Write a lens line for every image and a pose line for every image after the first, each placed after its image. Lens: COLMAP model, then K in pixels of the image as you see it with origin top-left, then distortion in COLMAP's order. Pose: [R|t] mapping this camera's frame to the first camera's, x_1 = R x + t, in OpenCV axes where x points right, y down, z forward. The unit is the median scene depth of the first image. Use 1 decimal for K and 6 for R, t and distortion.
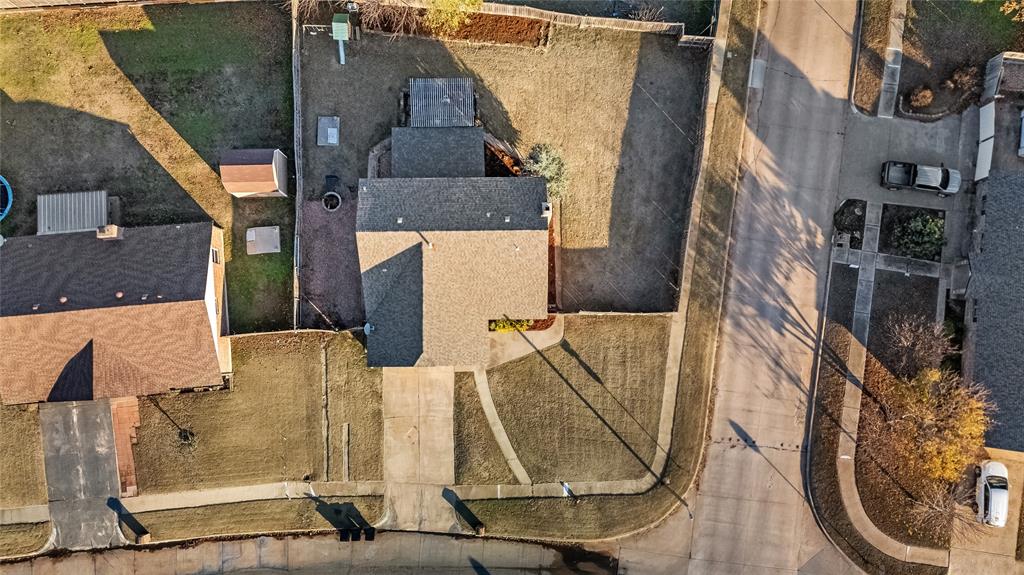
lens RADIAL K [[756.0, 0, 512.0], [0, 756.0, 287.5], [0, 0, 1]] dist [0.027502, -0.000326]
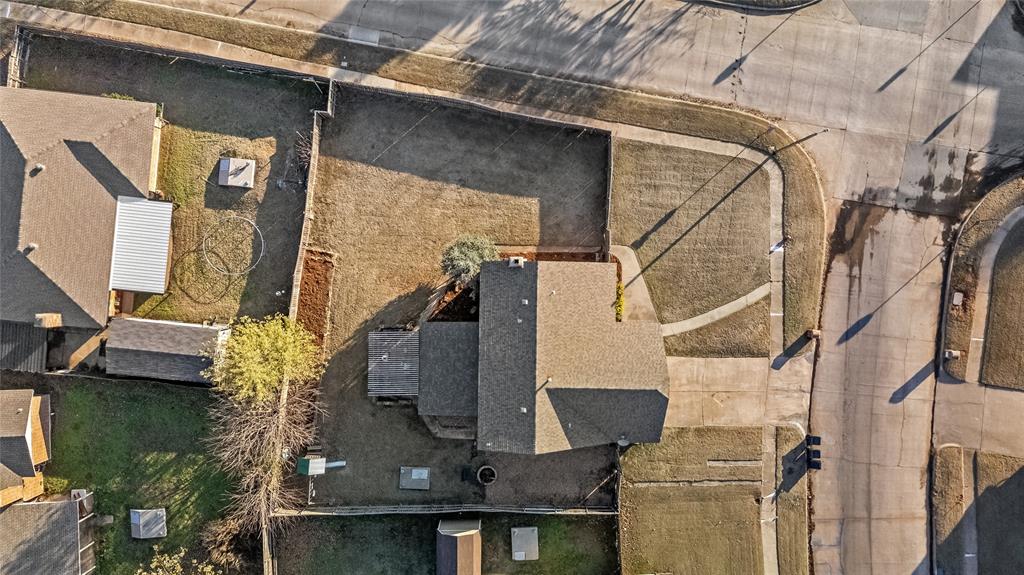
lens RADIAL K [[756.0, 0, 512.0], [0, 756.0, 287.5], [0, 0, 1]] dist [0.027502, -0.000326]
pose [[0.028500, -0.999380, -0.020695, 0.029714], [0.995126, 0.026411, 0.095010, -0.182686], [-0.094404, -0.023302, 0.995261, 0.014683]]
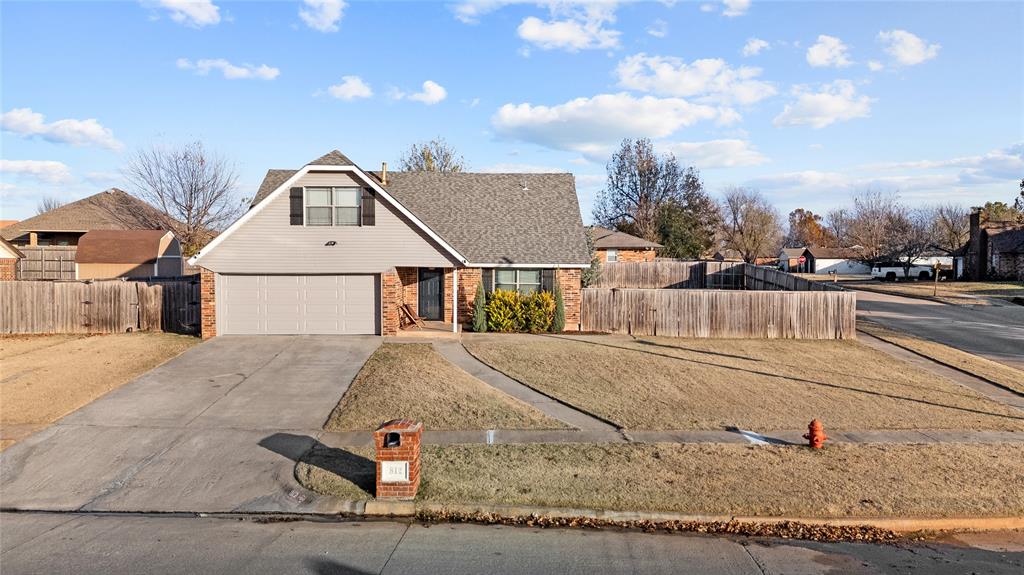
lens RADIAL K [[756.0, 0, 512.0], [0, 756.0, 287.5], [0, 0, 1]] dist [0.027502, -0.000326]
pose [[0.999900, -0.005043, 0.013240, -0.014572], [0.013751, 0.120345, -0.992637, 0.503762], [0.003413, 0.992719, 0.120403, 0.912204]]
